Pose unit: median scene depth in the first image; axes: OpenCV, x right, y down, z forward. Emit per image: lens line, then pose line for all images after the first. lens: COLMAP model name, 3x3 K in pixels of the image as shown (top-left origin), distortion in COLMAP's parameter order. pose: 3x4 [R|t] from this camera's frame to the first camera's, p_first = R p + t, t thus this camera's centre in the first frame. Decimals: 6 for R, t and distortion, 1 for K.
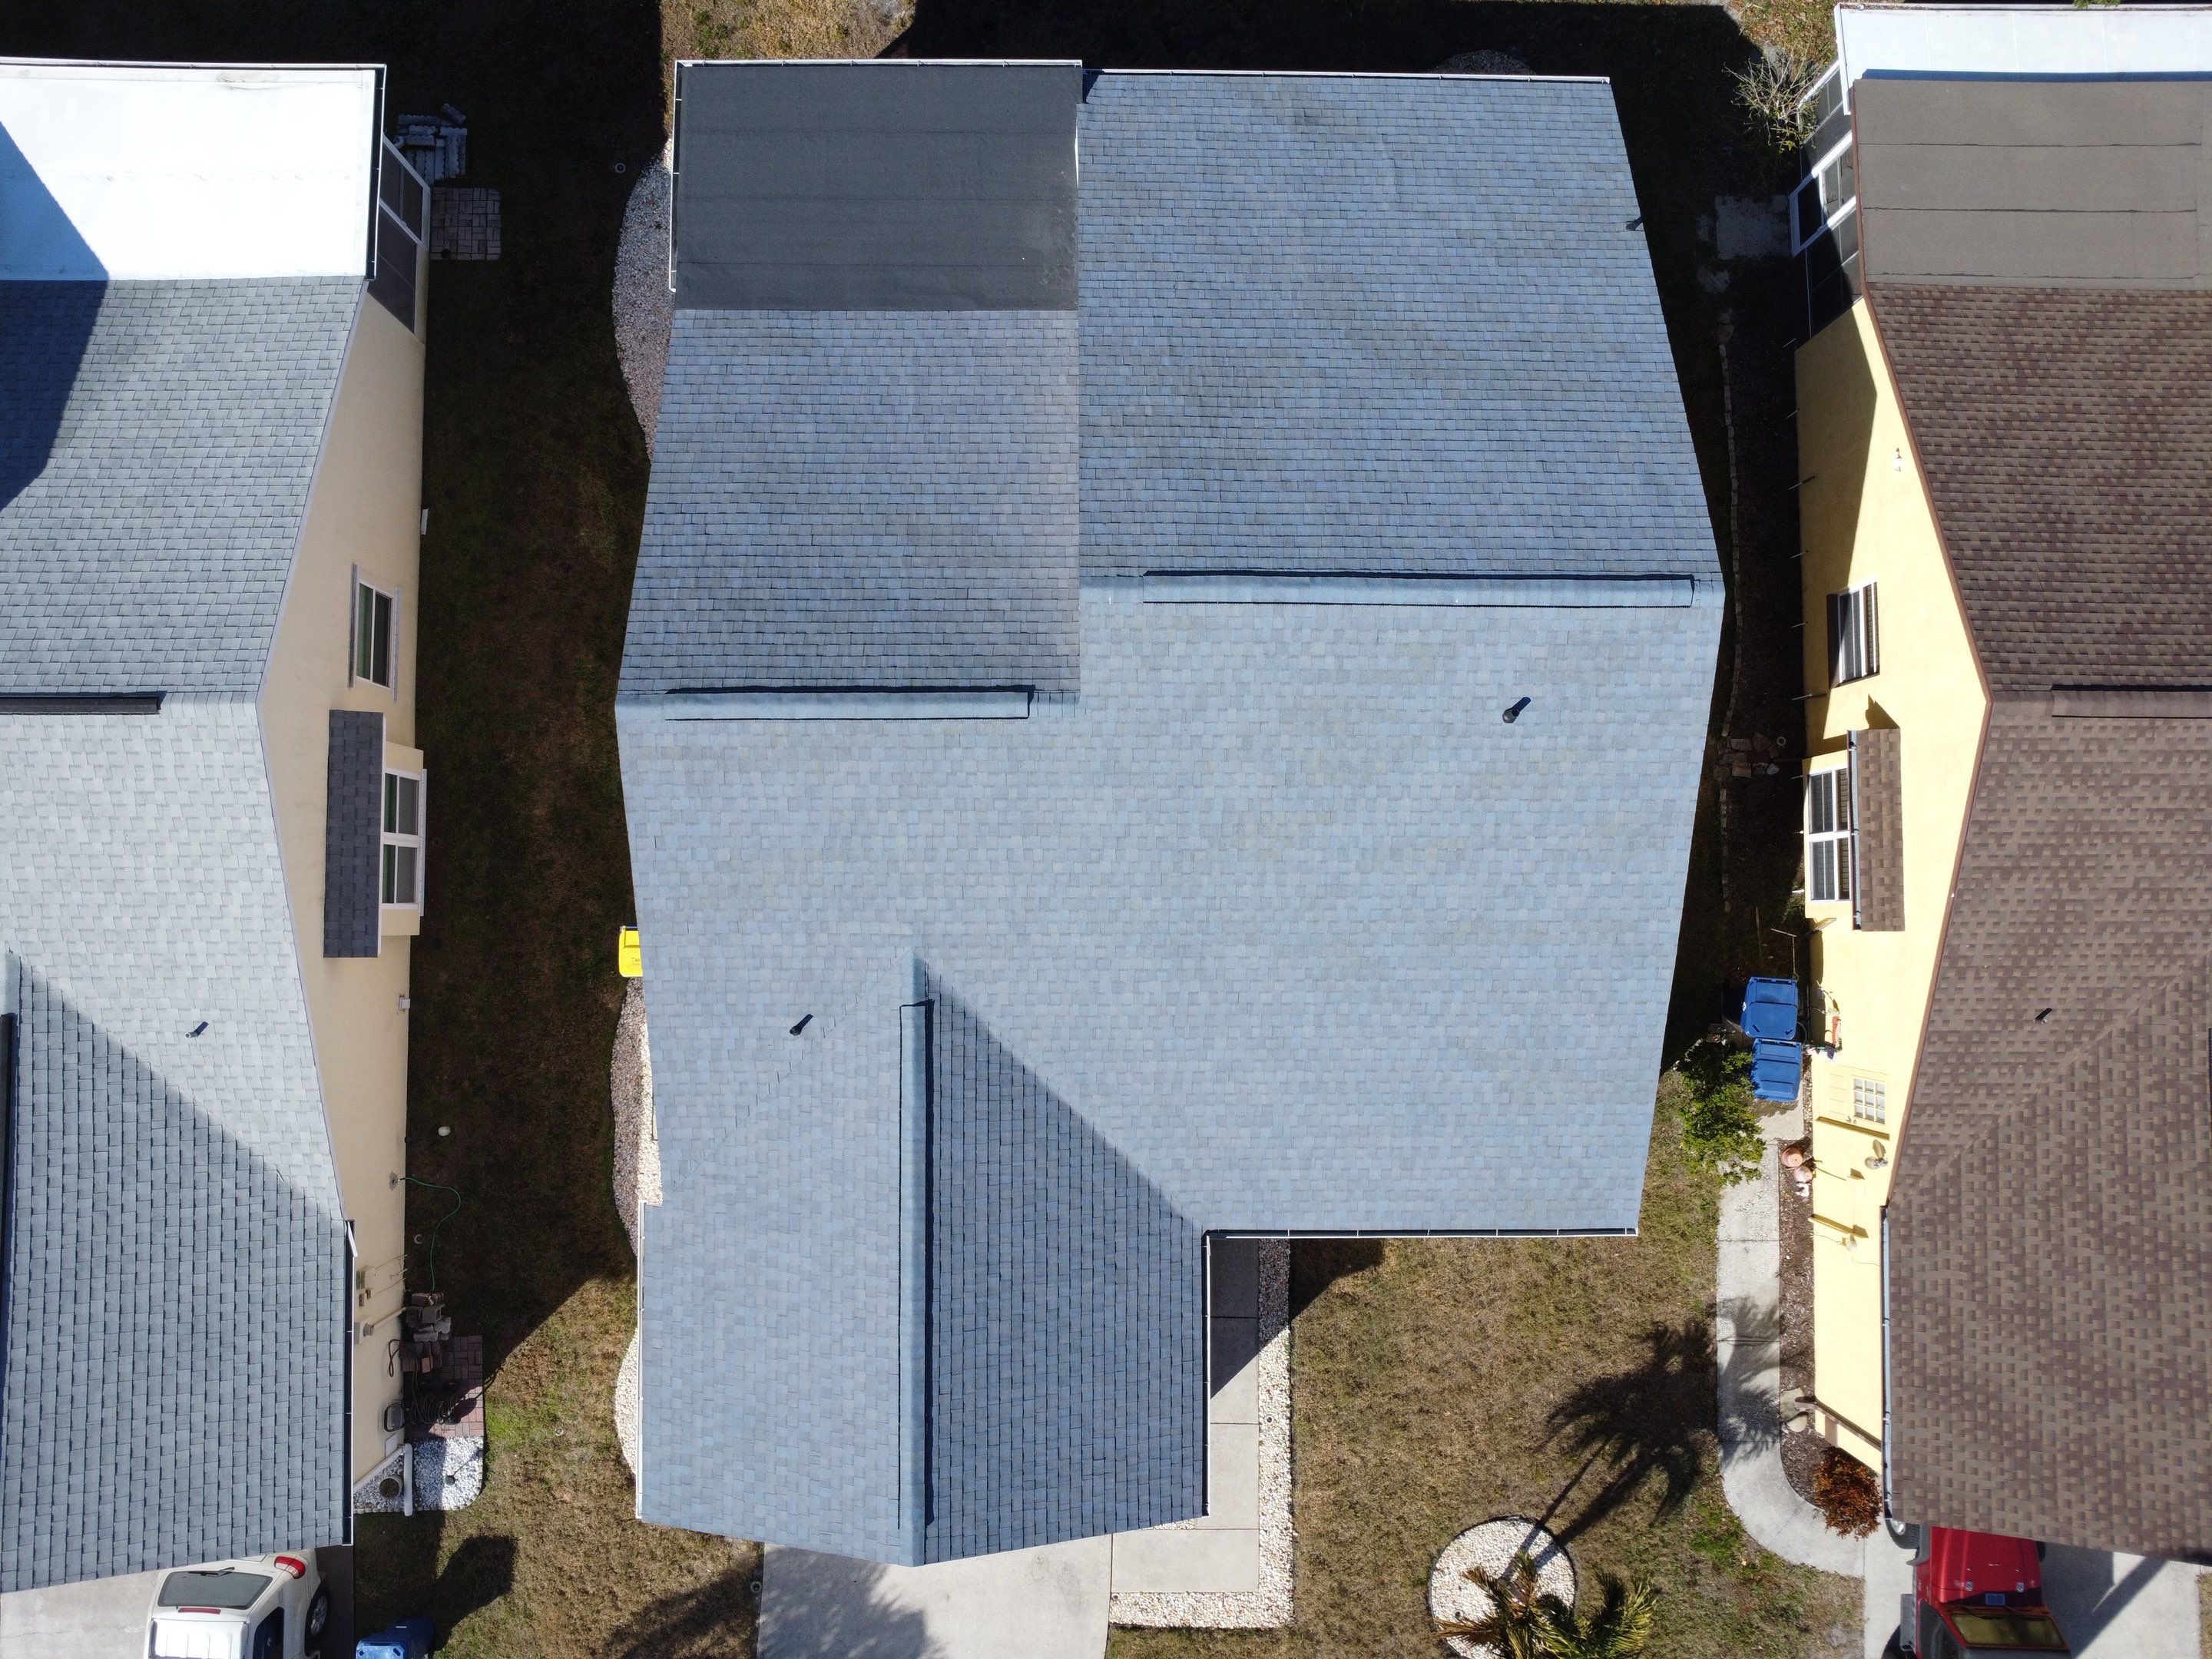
lens RADIAL K [[1603.2, 0, 1095.2], [0, 1603.2, 819.3], [0, 0, 1]] dist [-0.033383, -0.002993]
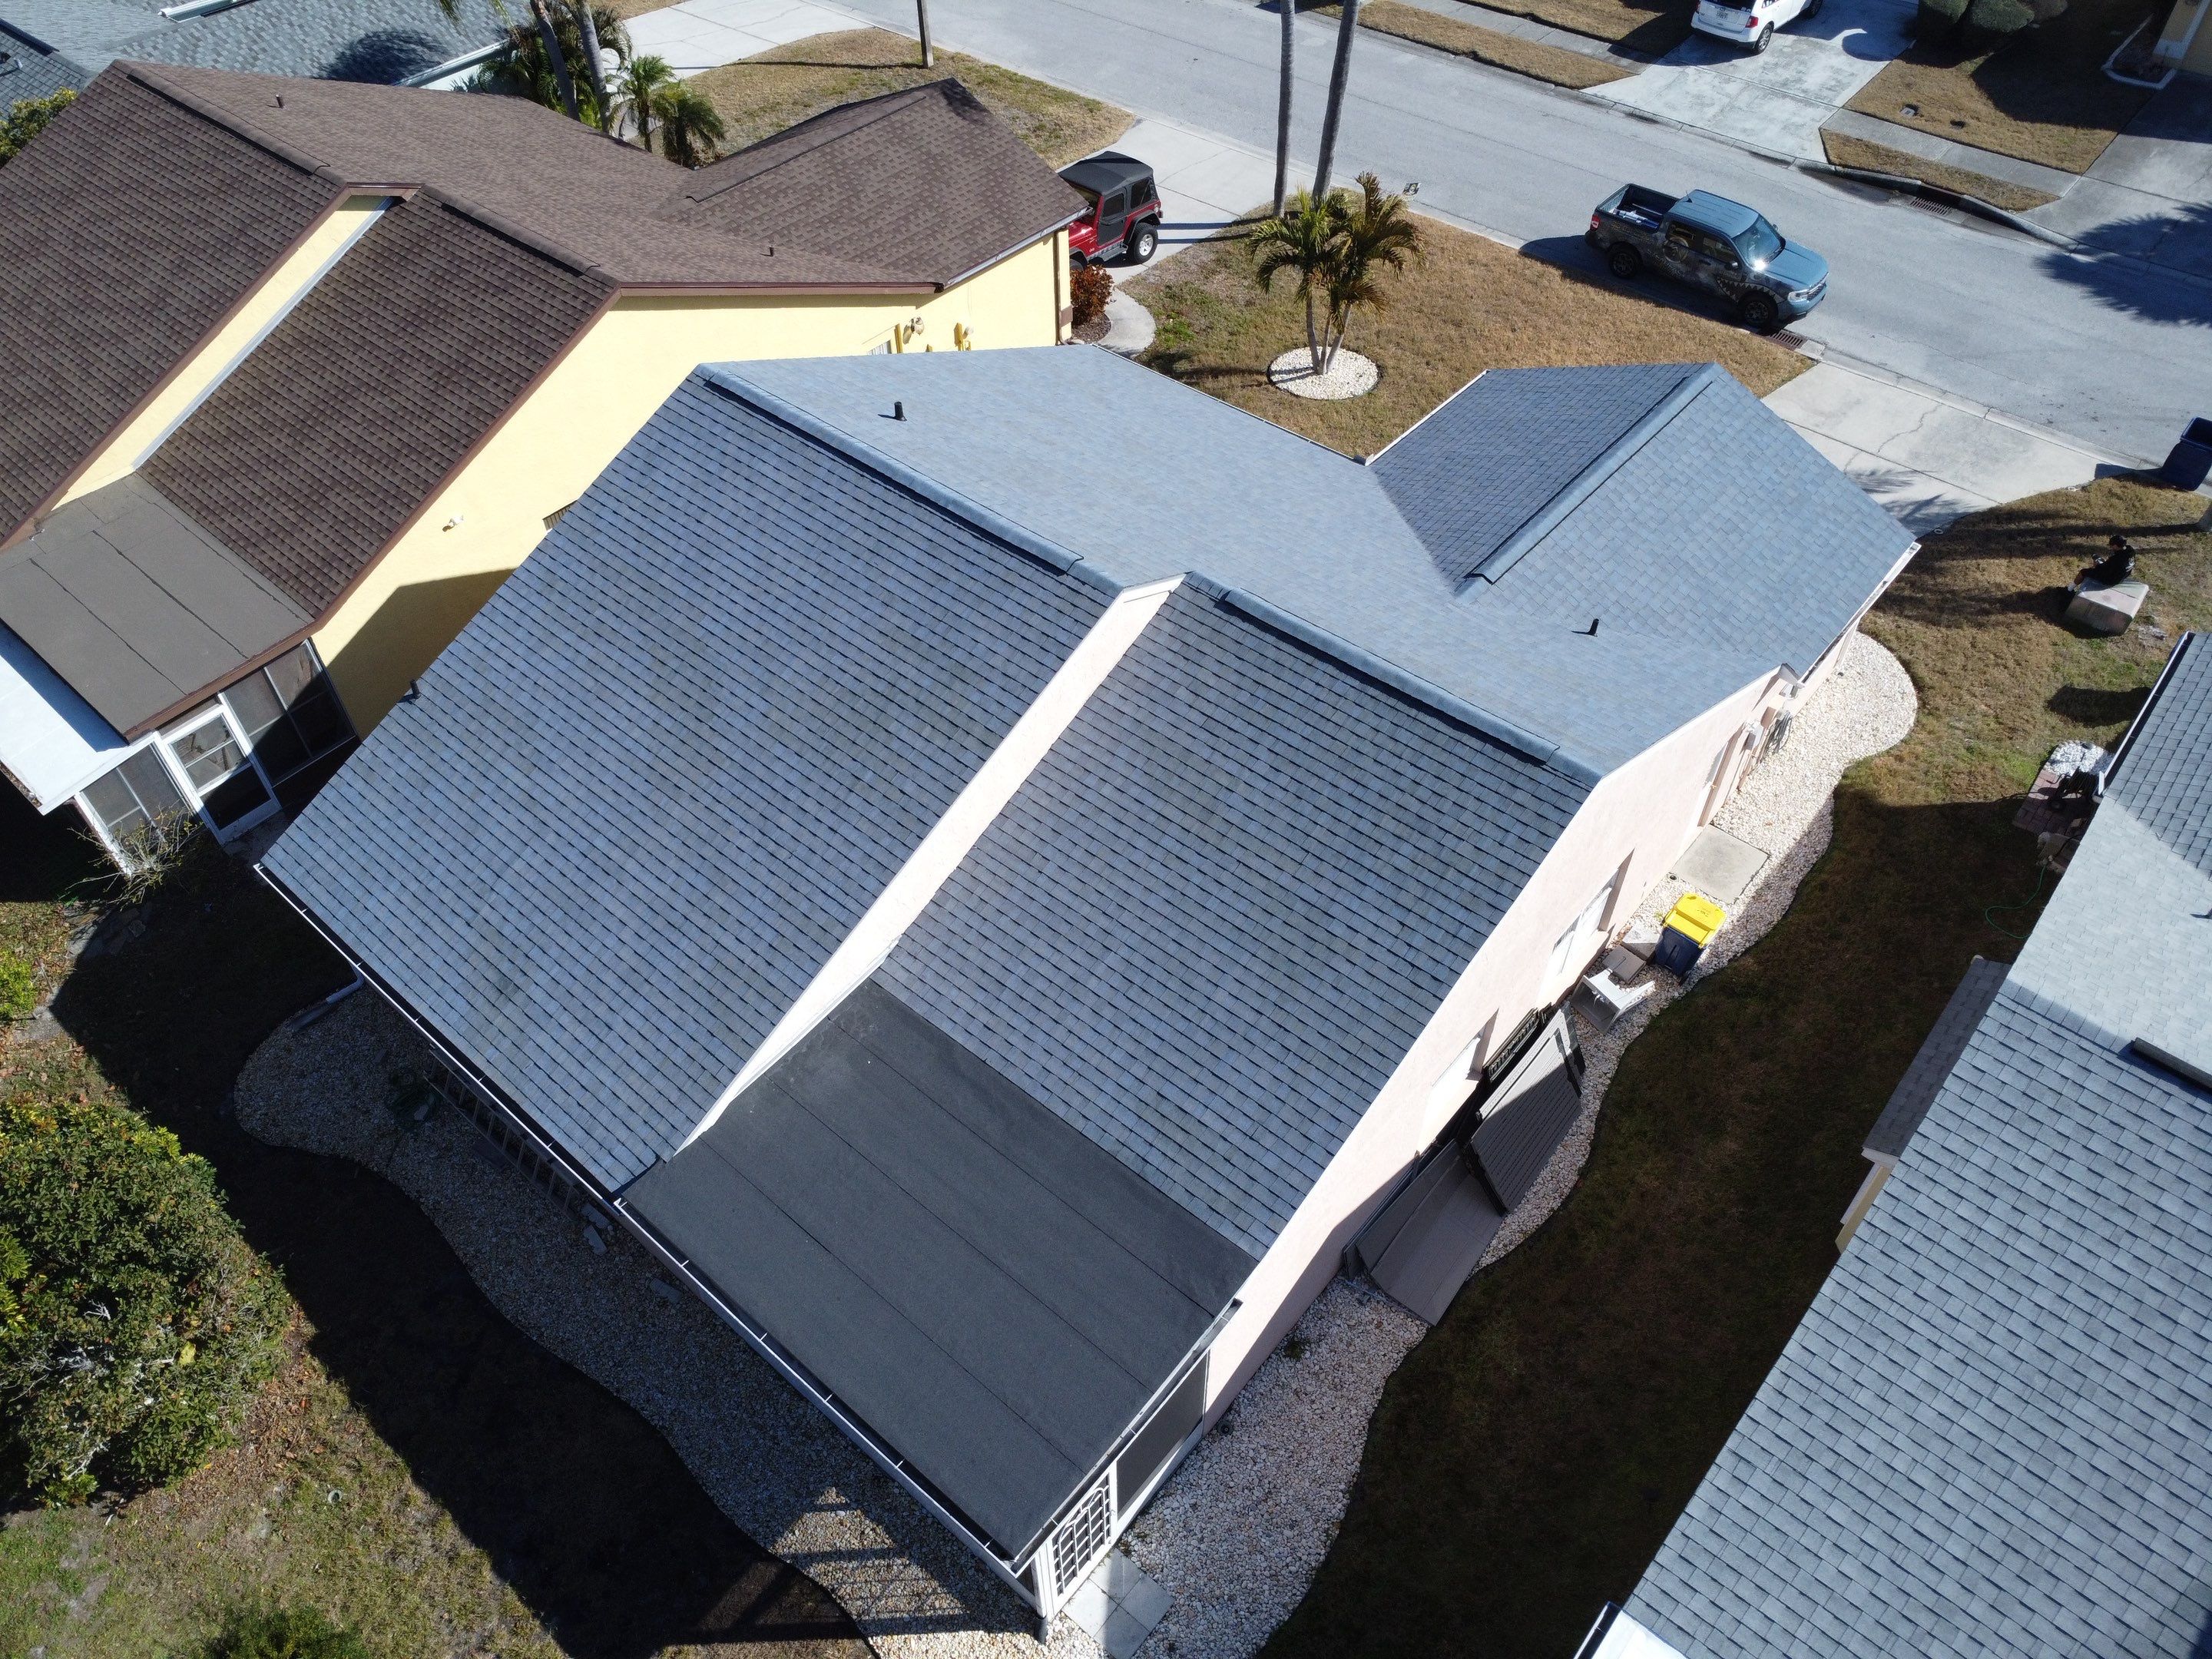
lens RADIAL K [[1603.2, 0, 1093.5], [0, 1603.2, 819.1], [0, 0, 1]] dist [-0.033383, -0.002993]
pose [[-0.754862, -0.483945, 0.442698, -0.433390], [0.654753, -0.516404, 0.551928, -0.669034], [-0.038491, 0.706487, 0.706678, 0.350578]]
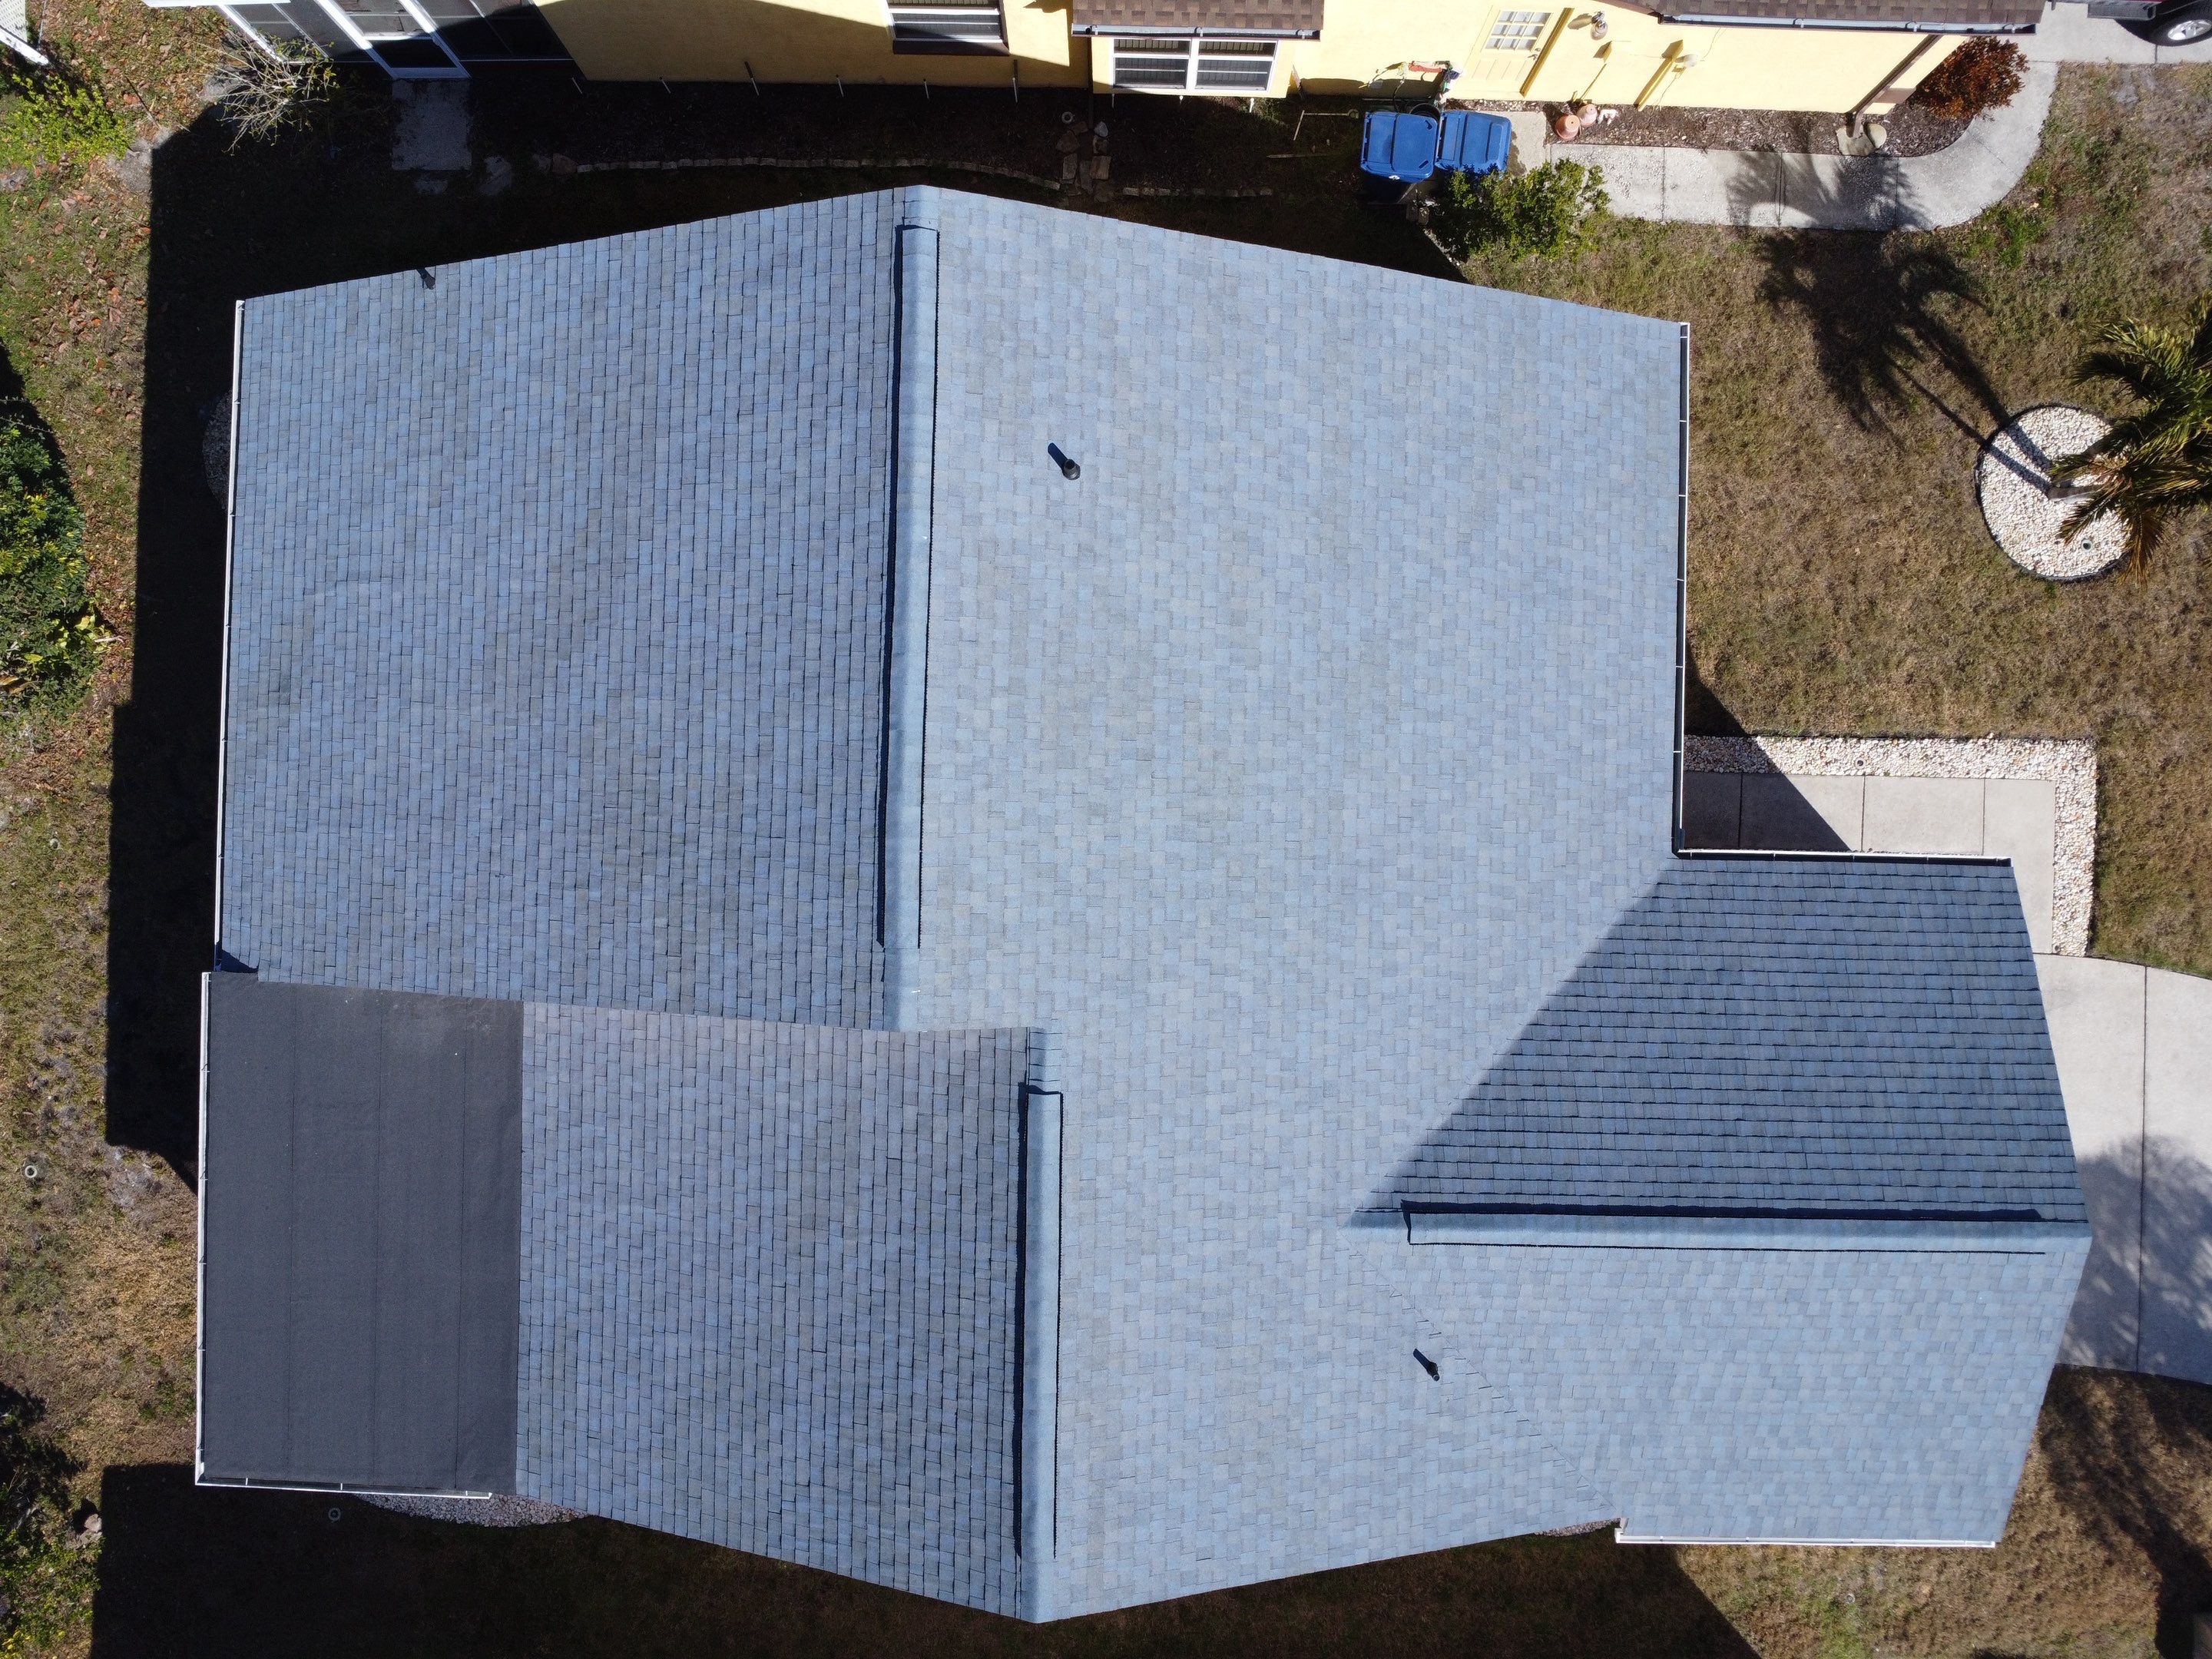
lens RADIAL K [[1603.2, 0, 1093.5], [0, 1603.2, 817.3], [0, 0, 1]] dist [-0.033383, -0.002993]
pose [[0.022617, -0.999709, -0.008405, 0.087692], [0.998470, 0.022163, 0.050664, -0.079936], [-0.050463, -0.009538, 0.998680, 0.200070]]
